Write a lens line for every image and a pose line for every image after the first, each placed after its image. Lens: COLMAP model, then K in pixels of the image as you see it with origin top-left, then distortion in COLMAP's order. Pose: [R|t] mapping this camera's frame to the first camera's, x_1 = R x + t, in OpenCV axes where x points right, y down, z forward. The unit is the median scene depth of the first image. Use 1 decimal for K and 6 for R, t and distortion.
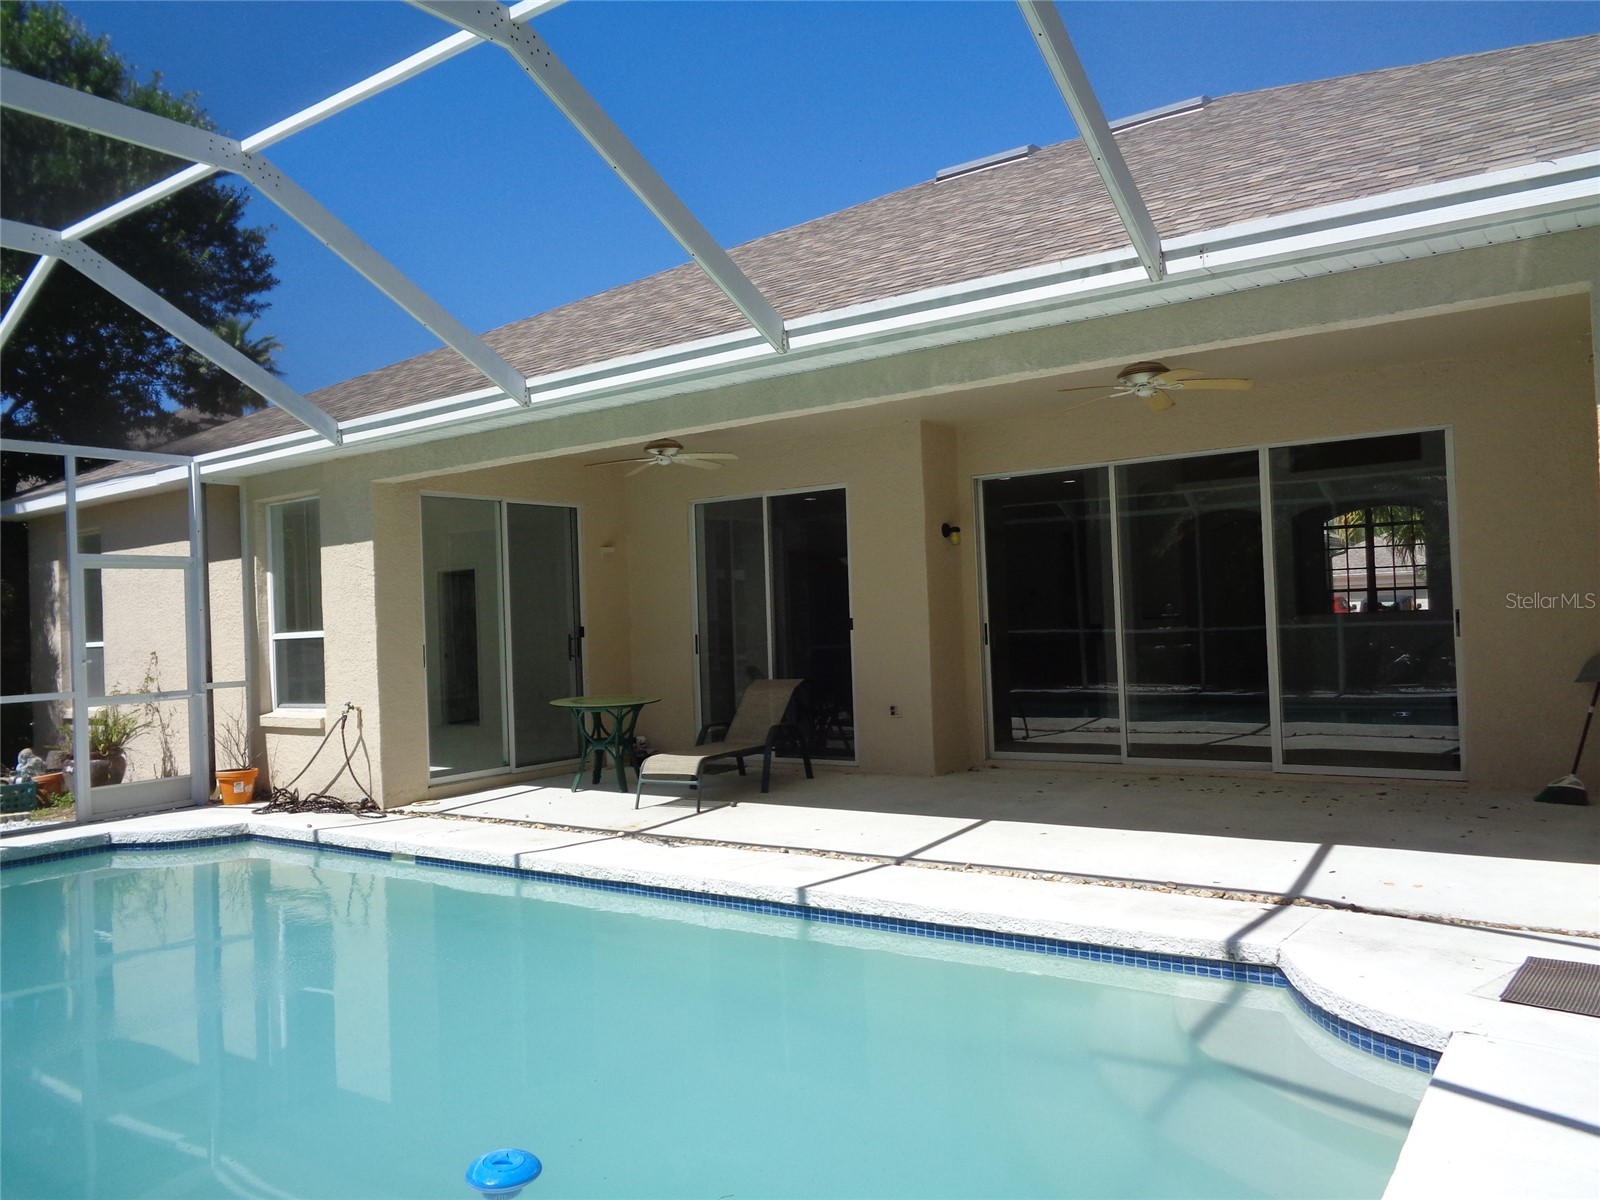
lens RADIAL K [[1188.7, 0, 800.0], [0, 1188.7, 600.0], [0, 0, 1]] dist [-0.007418, 0.002285]
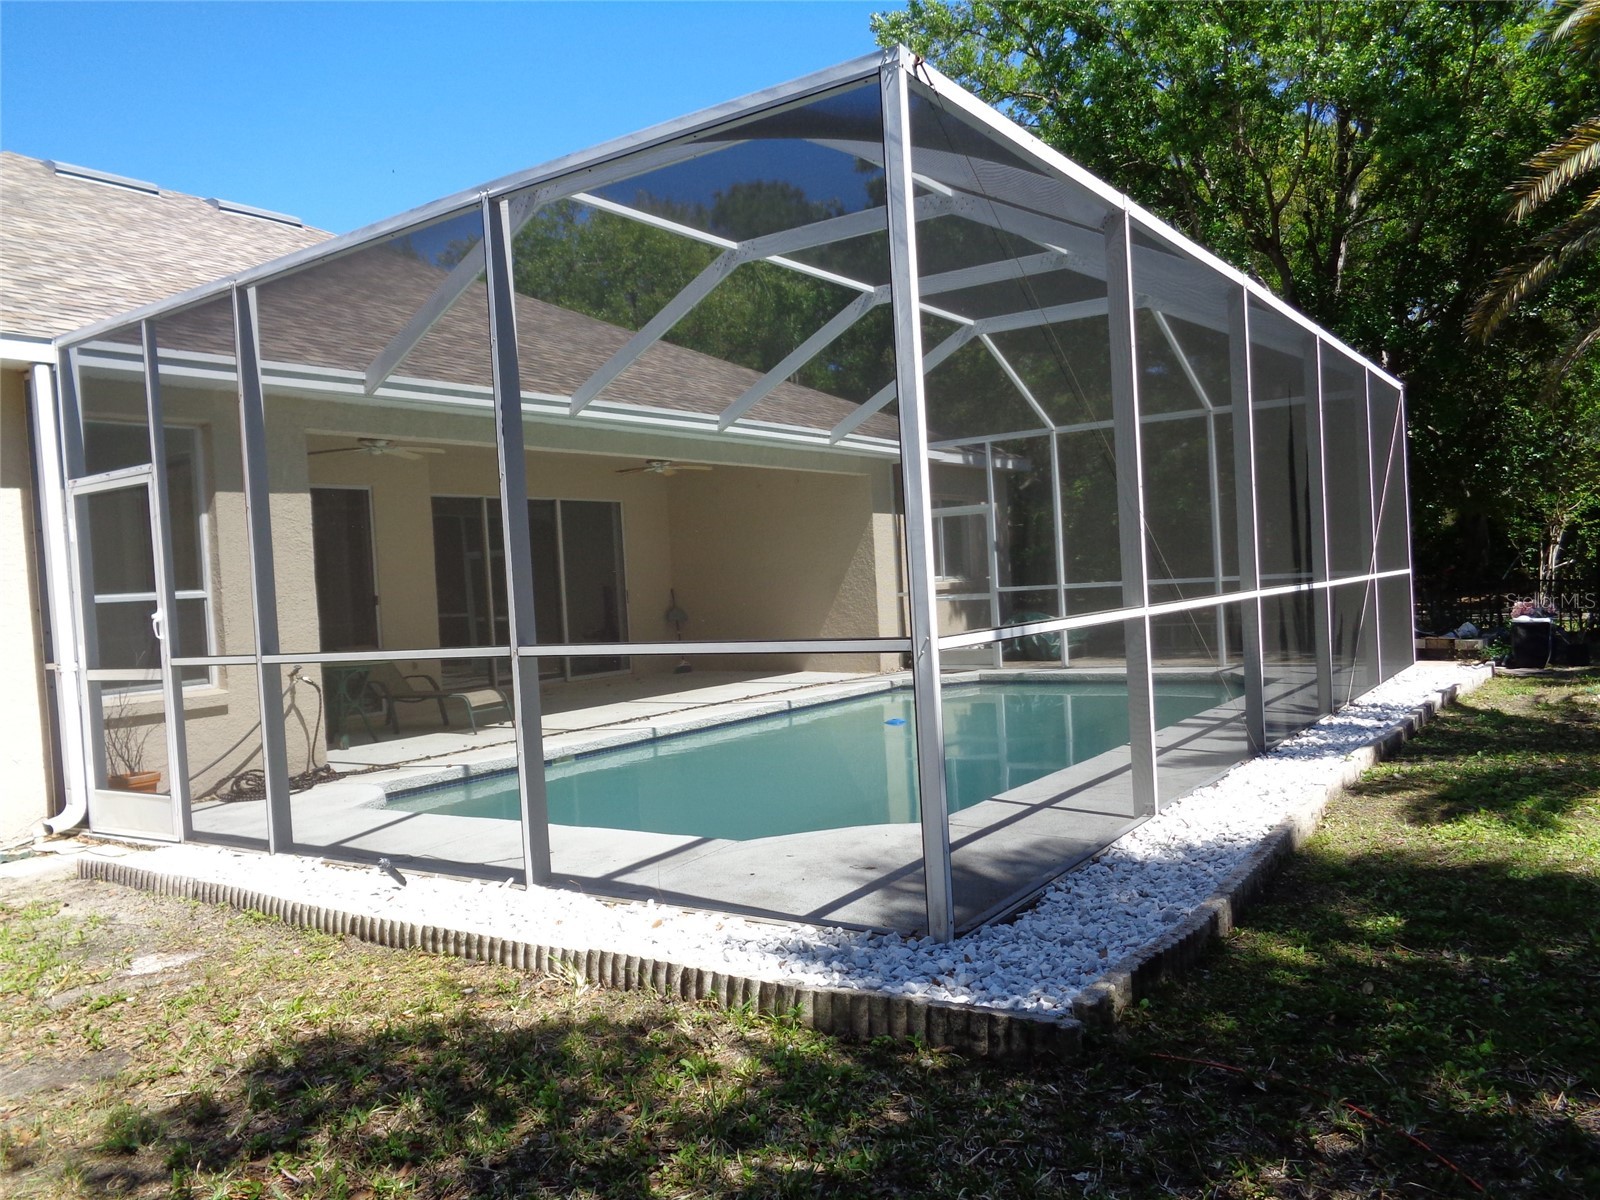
lens RADIAL K [[1188.7, 0, 800.0], [0, 1188.7, 600.0], [0, 0, 1]] dist [-0.007418, 0.002285]
pose [[-0.022927, 0.024618, 0.999434, -1.333577], [0.044779, 0.998719, -0.023573, 0.076414], [-0.998734, 0.044213, -0.024000, 0.654965]]
